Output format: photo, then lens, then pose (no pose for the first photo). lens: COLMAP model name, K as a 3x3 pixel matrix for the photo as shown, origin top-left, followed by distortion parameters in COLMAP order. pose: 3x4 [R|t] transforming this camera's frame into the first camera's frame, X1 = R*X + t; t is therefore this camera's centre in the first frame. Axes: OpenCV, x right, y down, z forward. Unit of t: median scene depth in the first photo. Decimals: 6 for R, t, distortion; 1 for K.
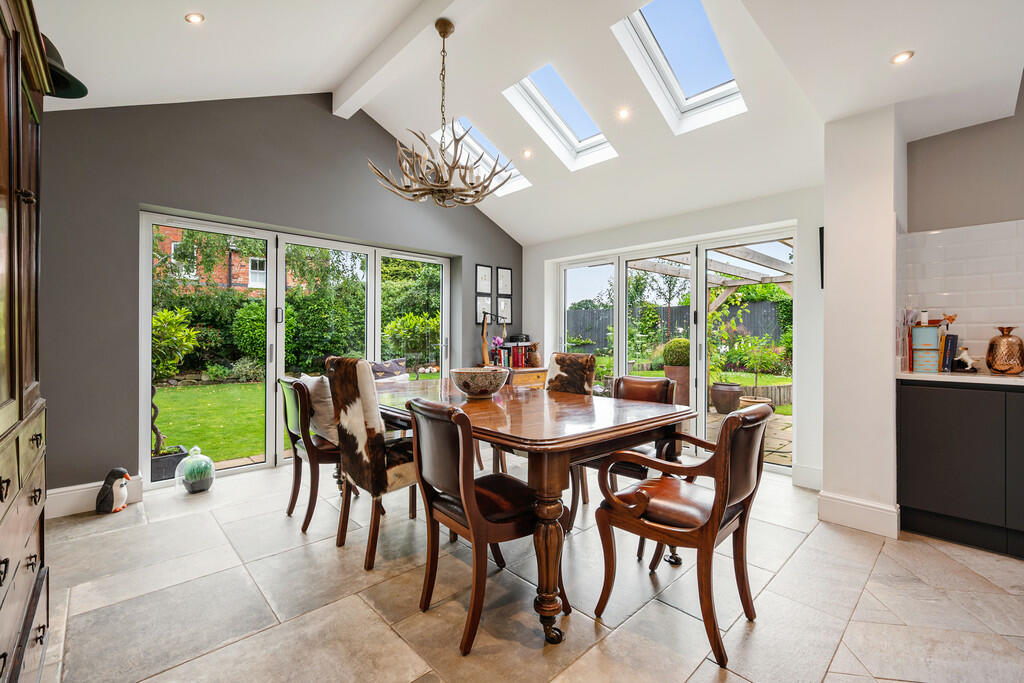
lens RADIAL K [[439.4, 0, 520.6], [0, 439.4, 336.2], [0, 0, 1]] dist [-0.001068, -0.000264]
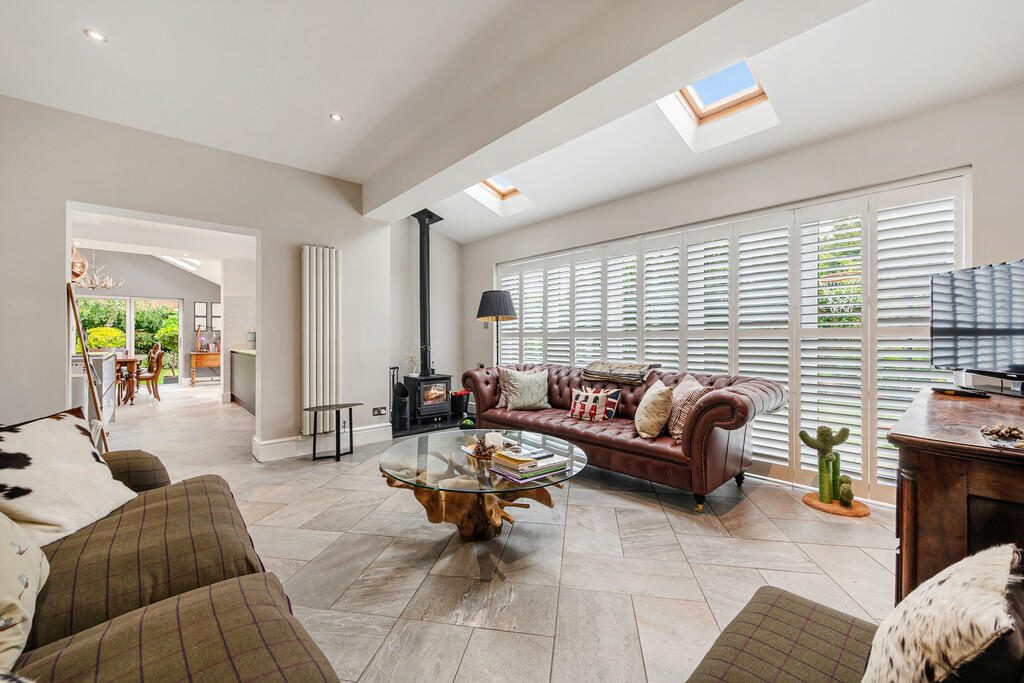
lens RADIAL K [[412.4, 0, 517.3], [0, 412.4, 336.8], [0, 0, 1]] dist [-0.001271, -0.000488]
pose [[0.999564, -0.003985, -0.029248, 1.898646], [0.003943, 0.999991, -0.001483, 0.010312], [0.029254, 0.001367, 0.999571, -1.146461]]
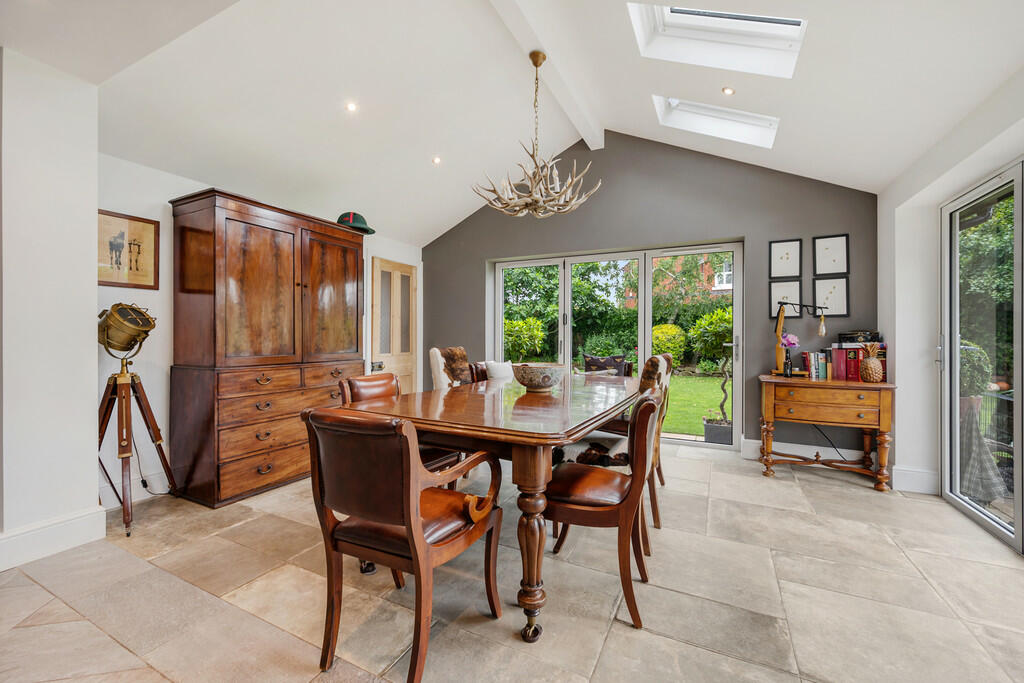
lens RADIAL K [[412.4, 0, 511.4], [0, 412.4, 335.8], [0, 0, 1]] dist [-0.001271, -0.000488]
pose [[0.333523, -0.002969, -0.942737, 0.563317], [-0.000650, 0.999994, -0.003380, 0.007460], [0.942742, 0.001740, 0.333519, 0.418638]]
